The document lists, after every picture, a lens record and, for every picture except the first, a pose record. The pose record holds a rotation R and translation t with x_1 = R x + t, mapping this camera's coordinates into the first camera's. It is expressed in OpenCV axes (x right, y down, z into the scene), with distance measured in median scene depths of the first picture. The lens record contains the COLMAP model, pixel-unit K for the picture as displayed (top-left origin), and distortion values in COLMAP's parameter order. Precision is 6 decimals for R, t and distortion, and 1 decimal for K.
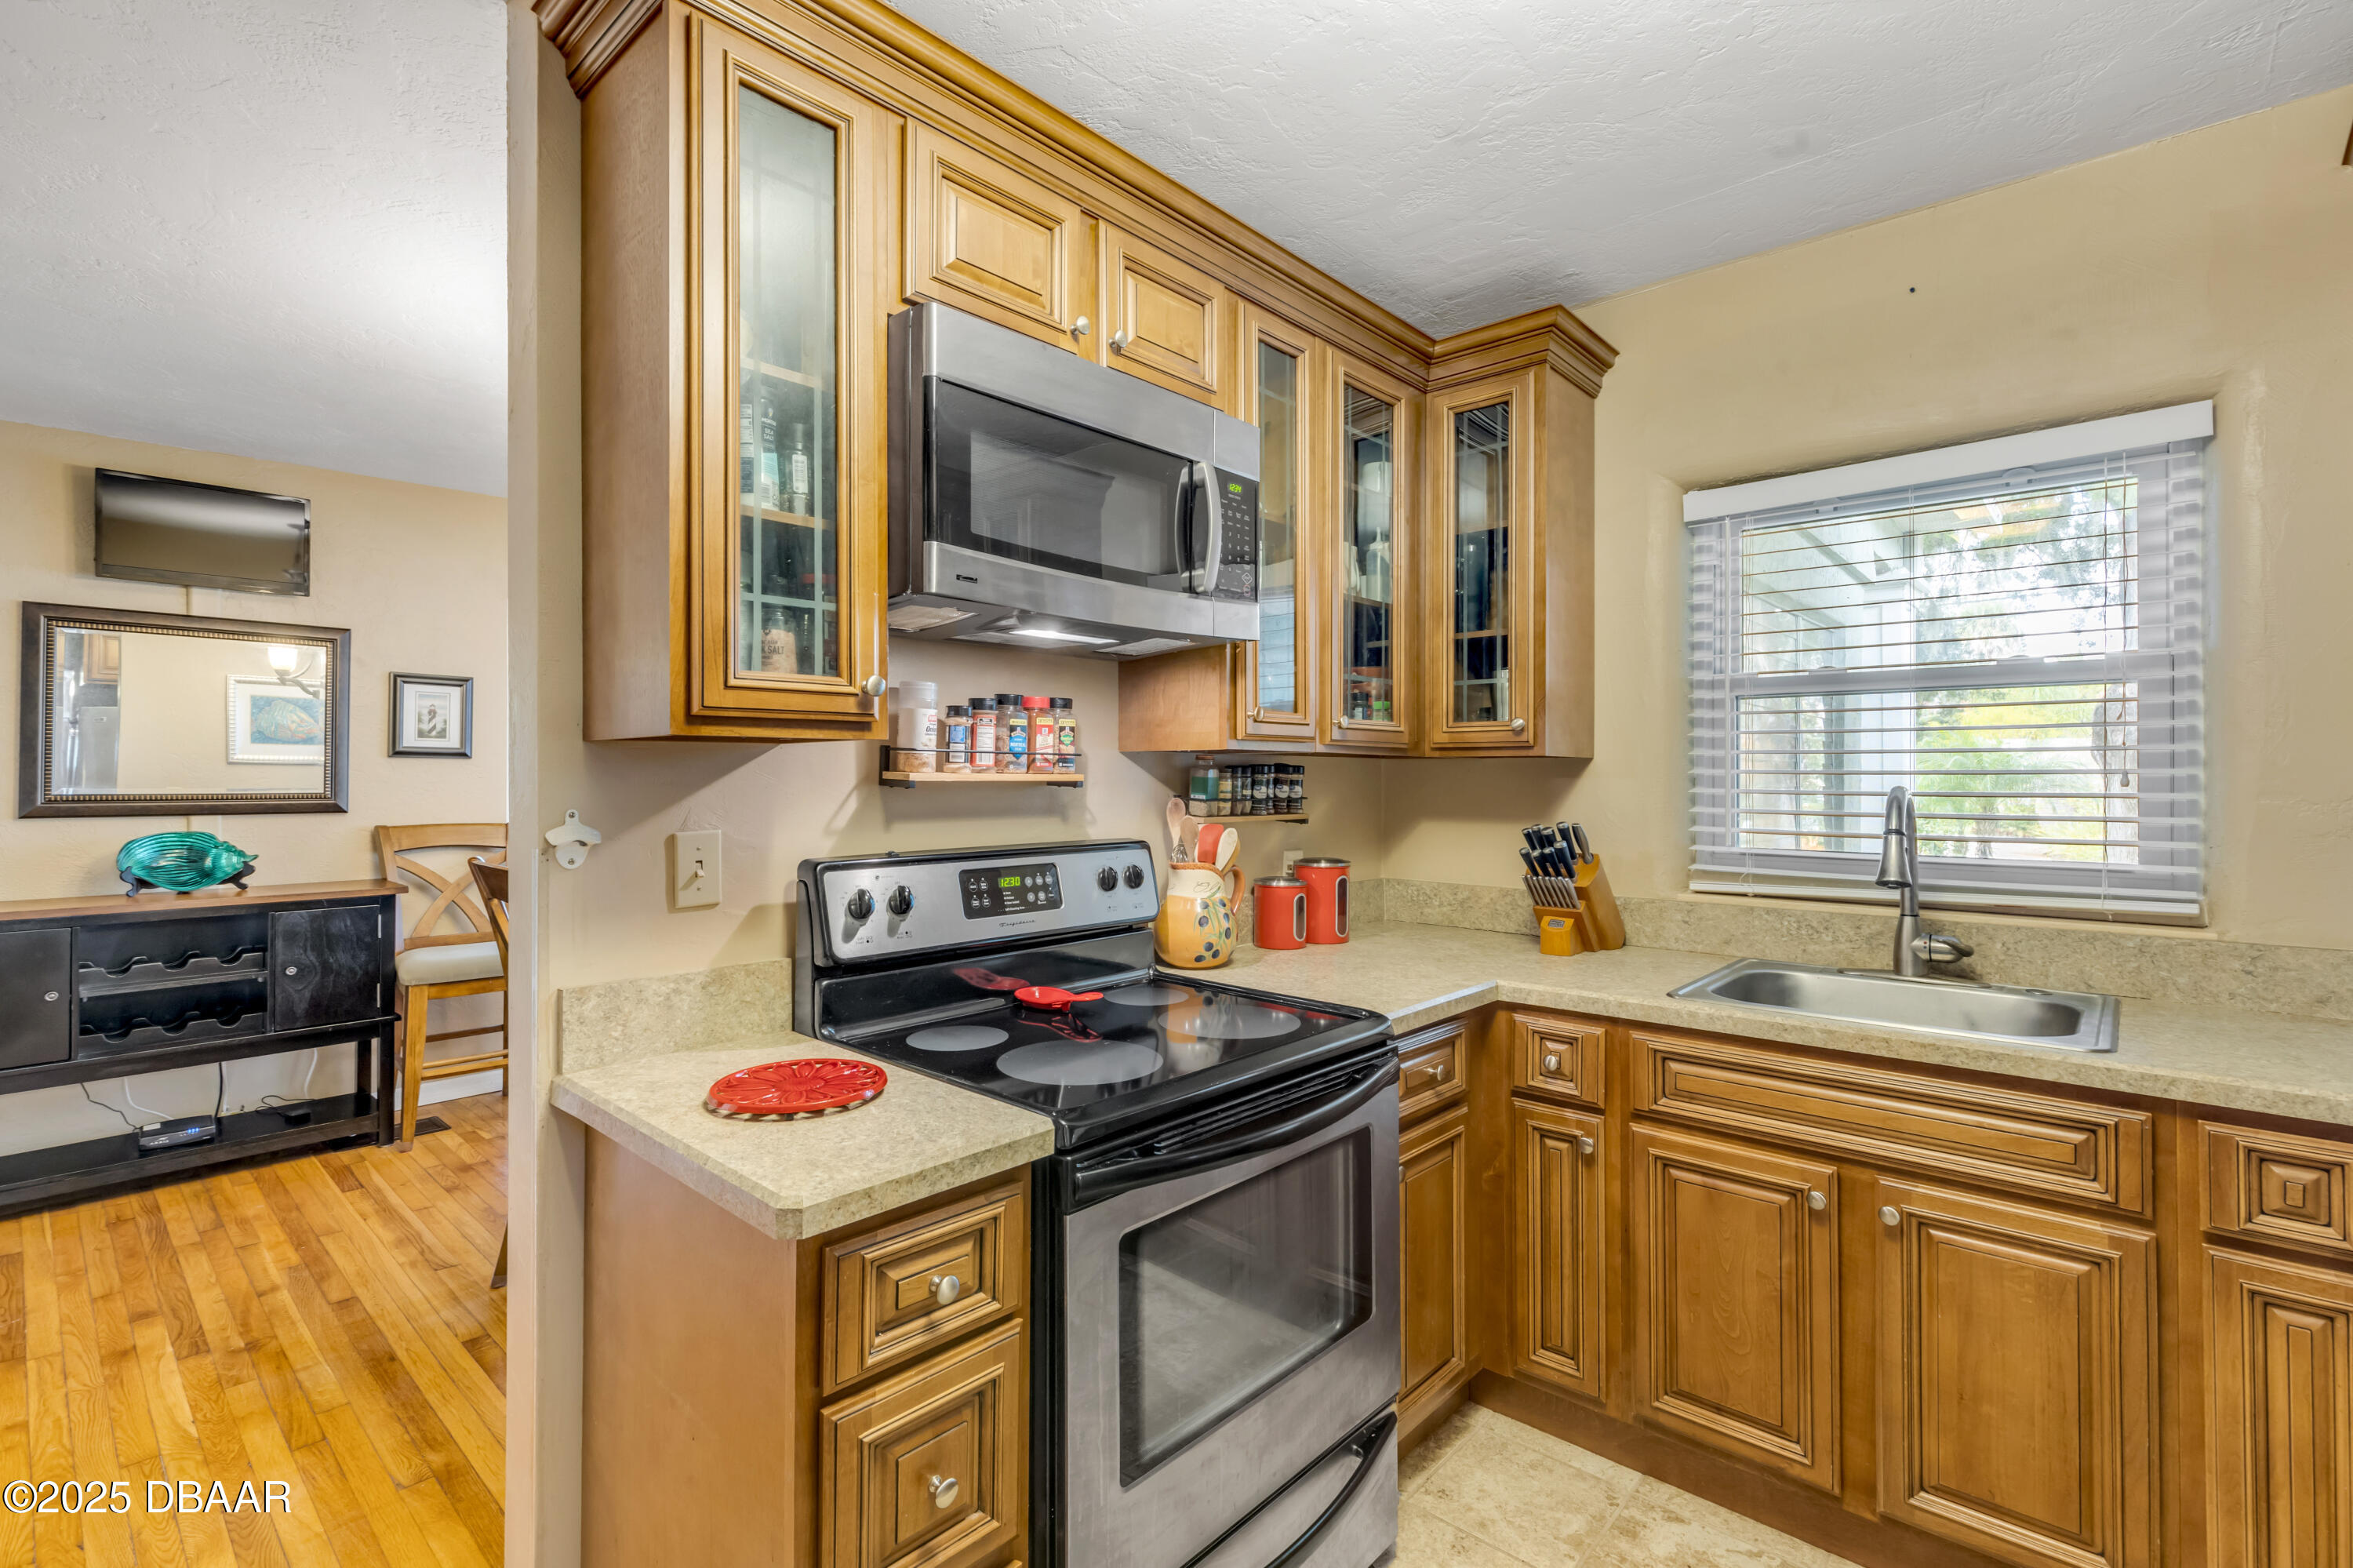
lens RADIAL K [[1055.9, 0, 1179.0], [0, 1055.9, 773.3], [0, 0, 1]] dist [0.003993, -0.000173]
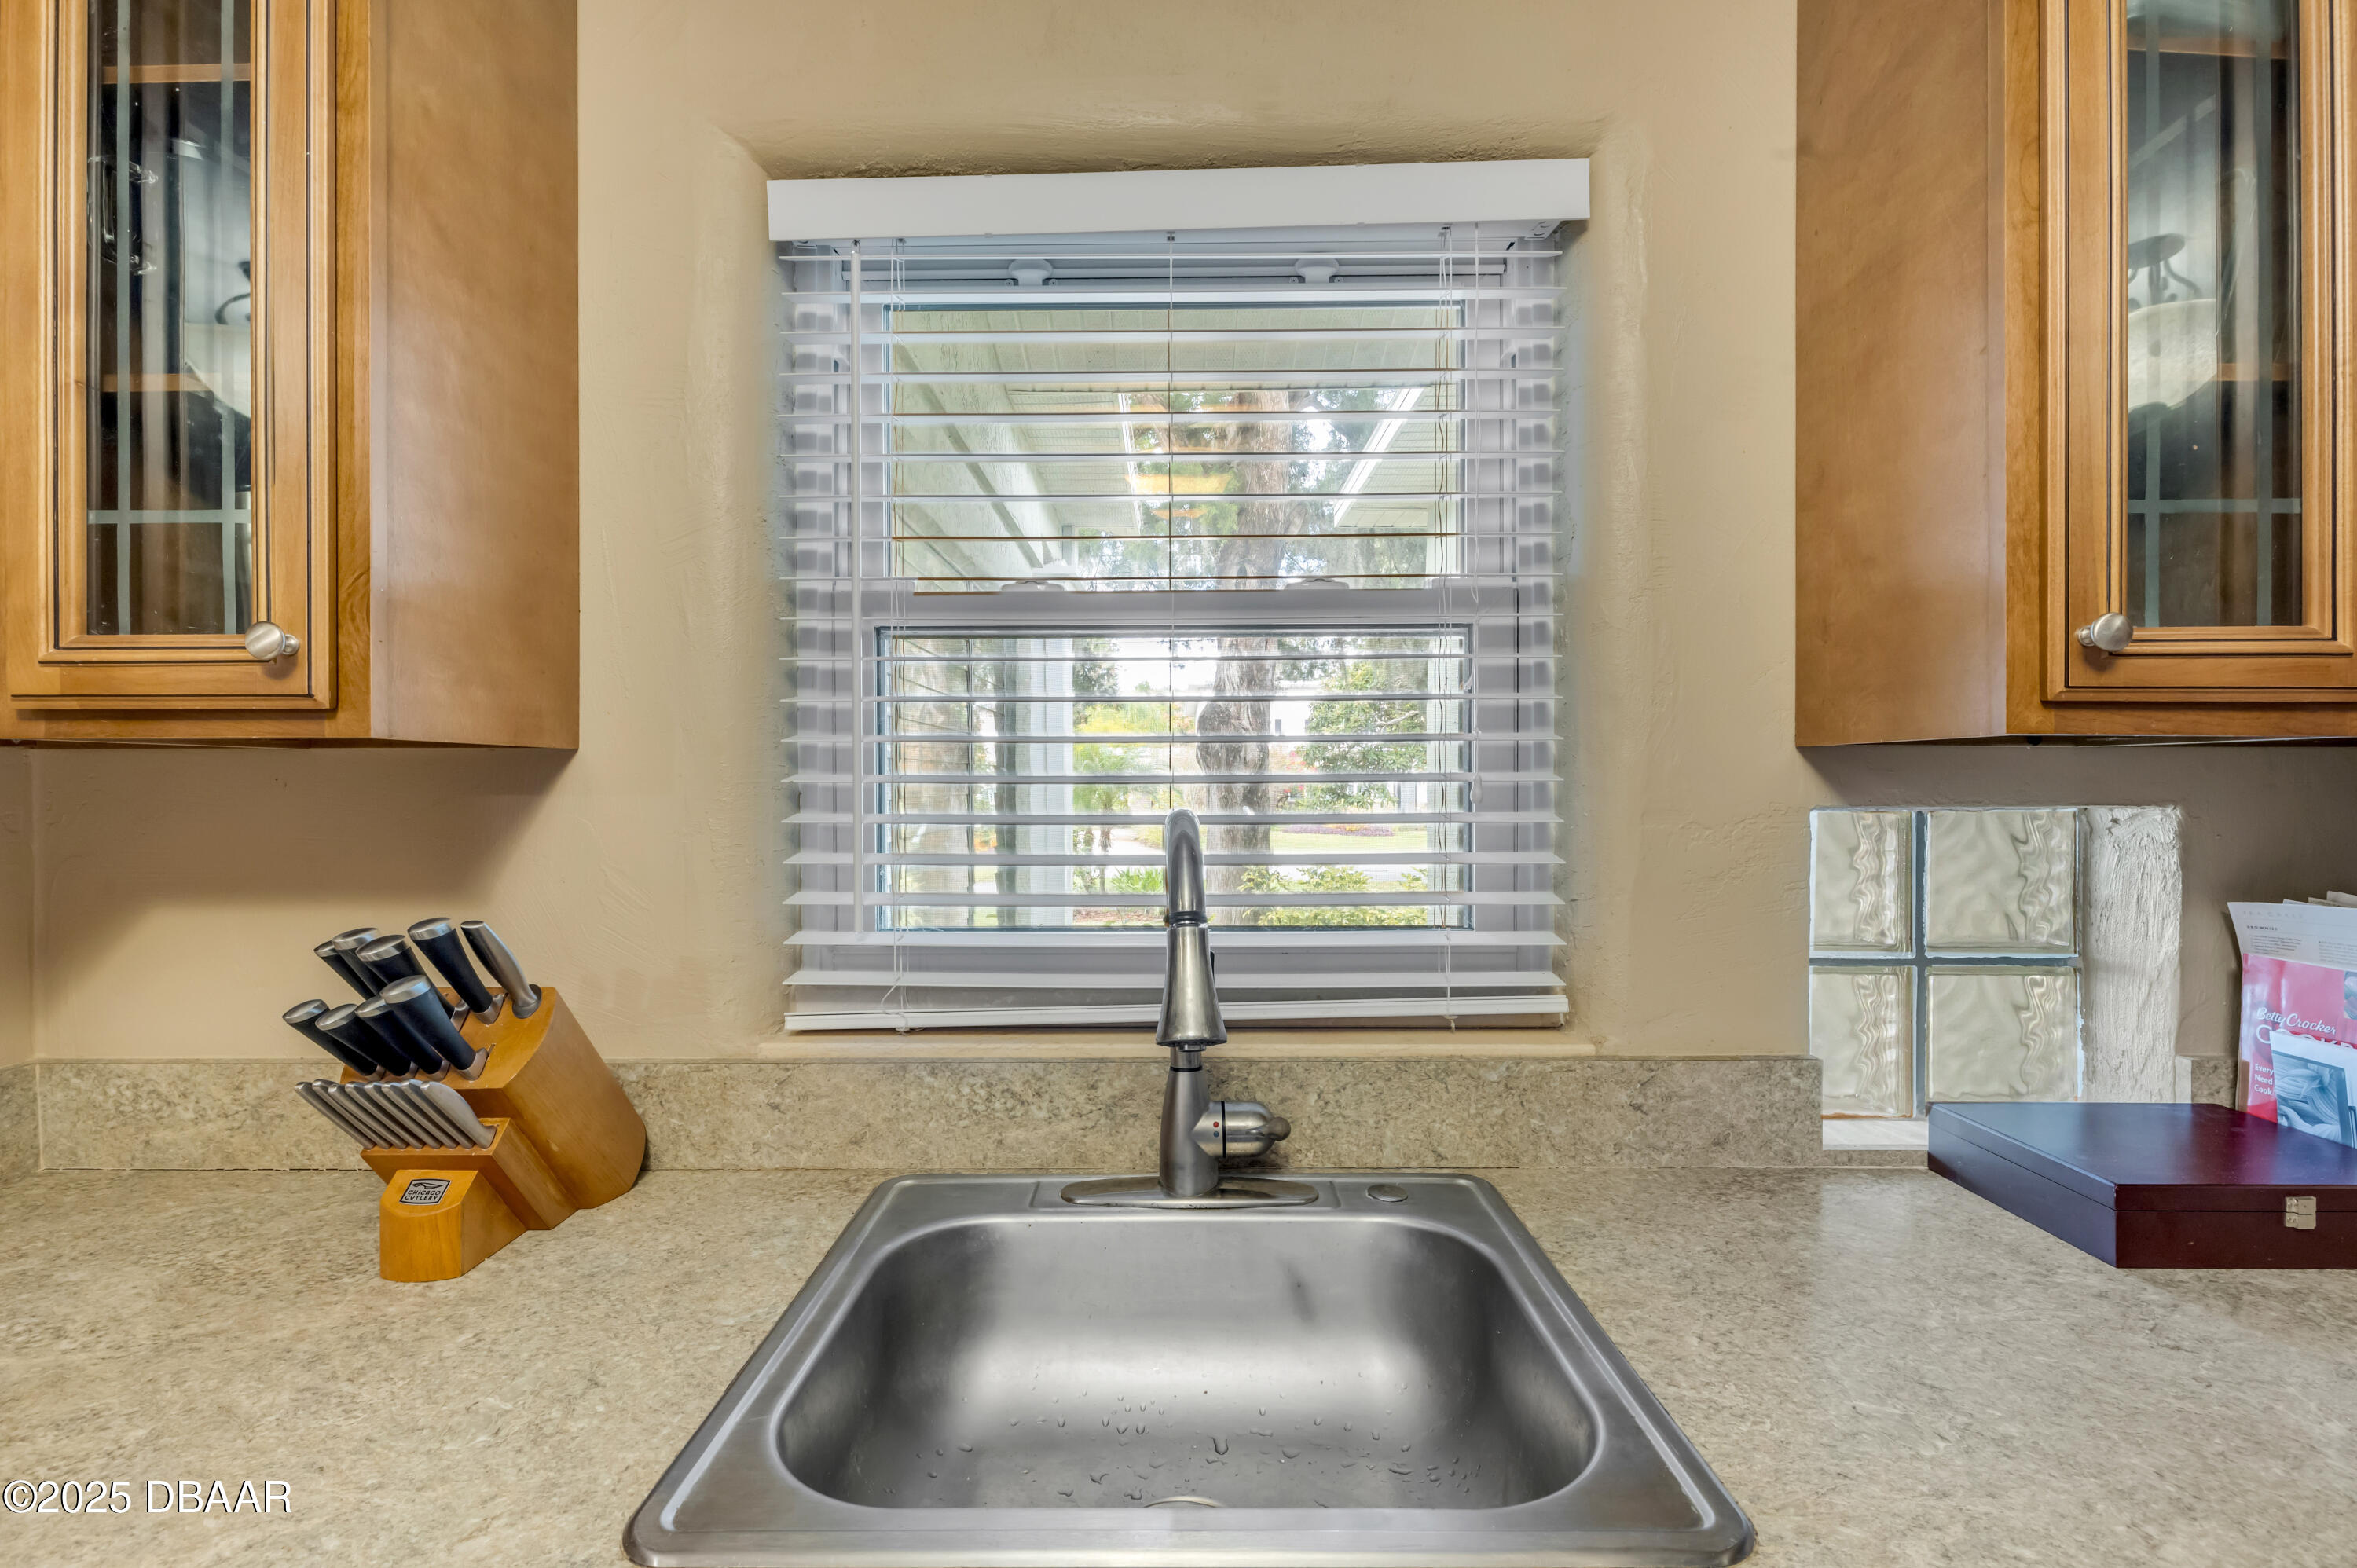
lens RADIAL K [[1069.1, 0, 1178.5], [0, 1069.1, 784.0], [0, 0, 1]] dist [-0.024434, -0.000176]
pose [[0.750526, -0.007231, 0.660802, 0.316077], [0.003242, 0.999968, 0.007260, -0.002359], [-0.660833, -0.003306, 0.750525, 0.553578]]
